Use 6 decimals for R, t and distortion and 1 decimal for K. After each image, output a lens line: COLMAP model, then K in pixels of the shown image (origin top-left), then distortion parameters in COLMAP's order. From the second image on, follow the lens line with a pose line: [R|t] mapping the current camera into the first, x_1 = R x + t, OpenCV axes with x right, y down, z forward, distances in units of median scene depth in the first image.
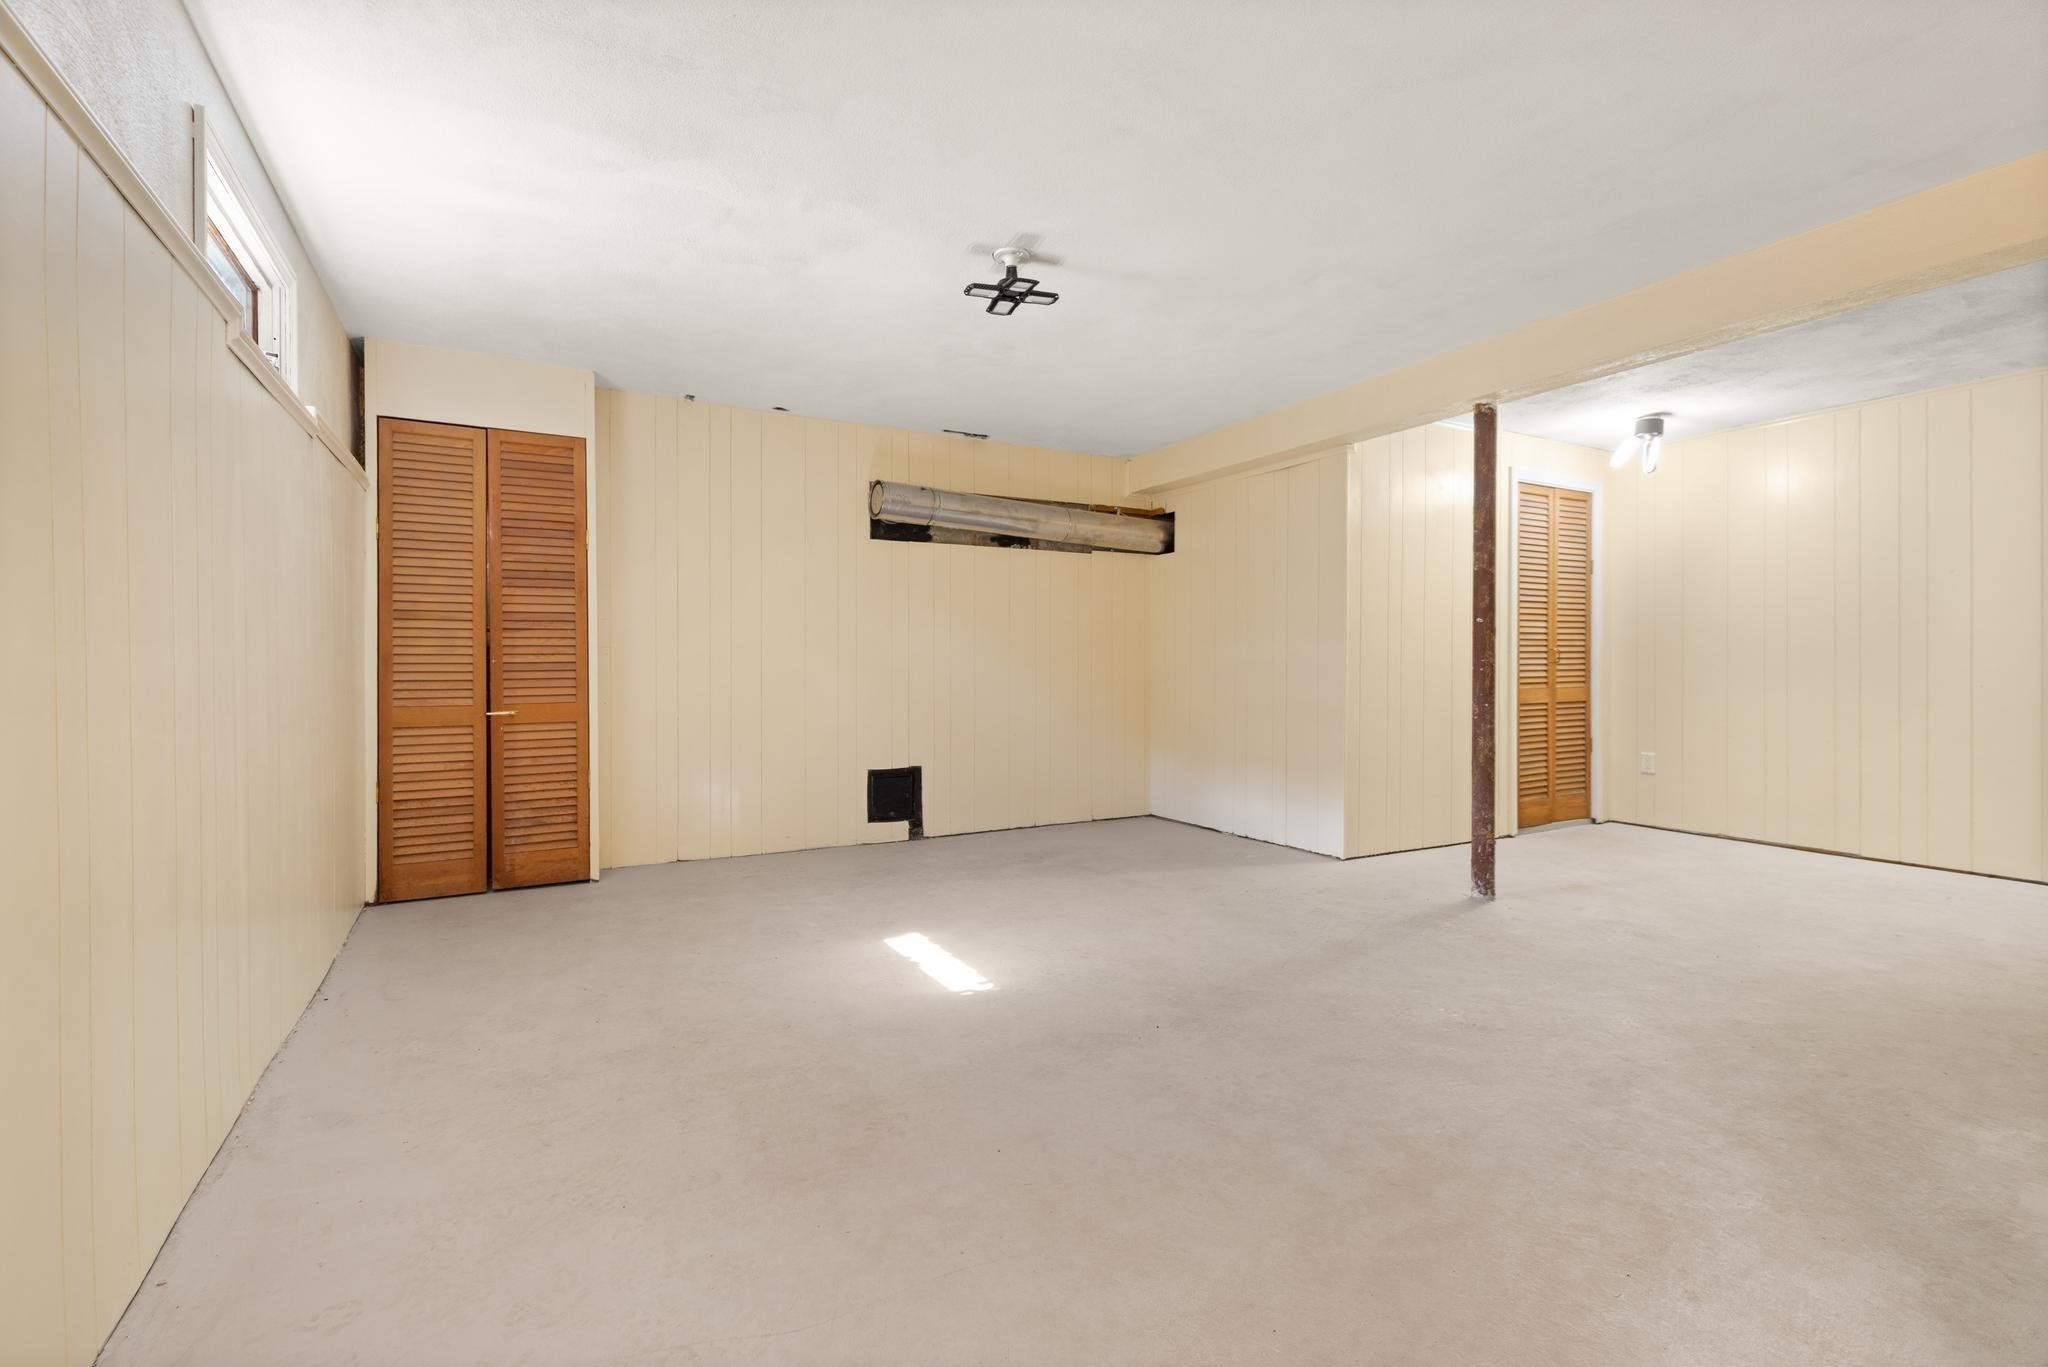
lens RADIAL K [[942.2, 0, 1030.6], [0, 942.2, 680.6], [0, 0, 1]] dist [0.004363, -0.001418]
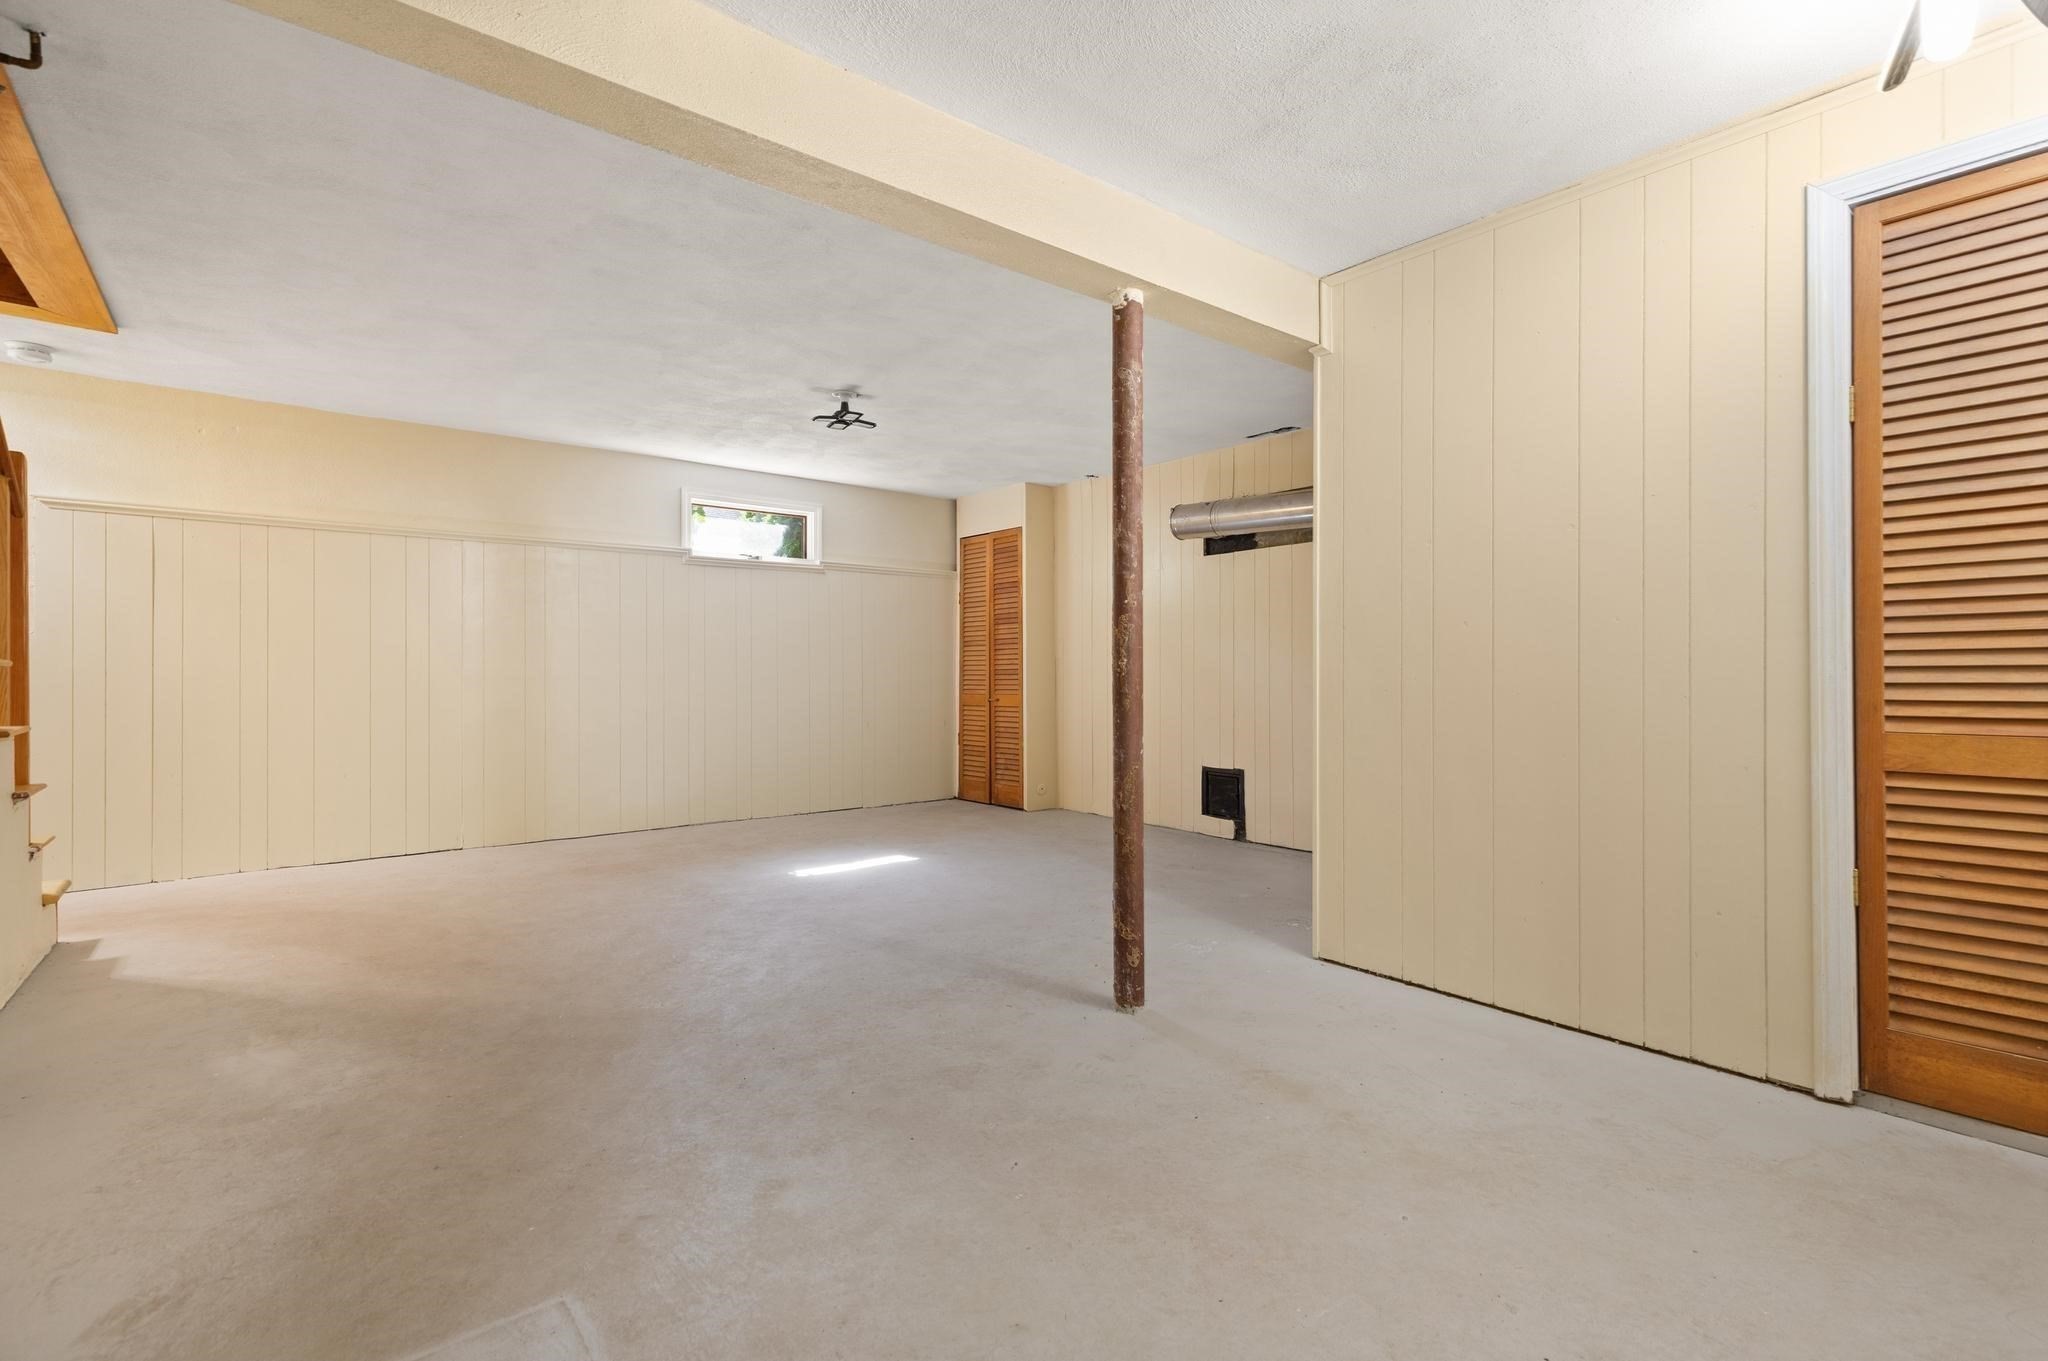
lens RADIAL K [[942.2, 0, 1027.3], [0, 942.2, 672.5], [0, 0, 1]] dist [0.004363, -0.001418]
pose [[0.164139, 0.000705, -0.986437, 1.054353], [-0.016723, 0.999858, -0.002068, -0.010840], [0.986295, 0.016836, 0.164128, 0.743004]]
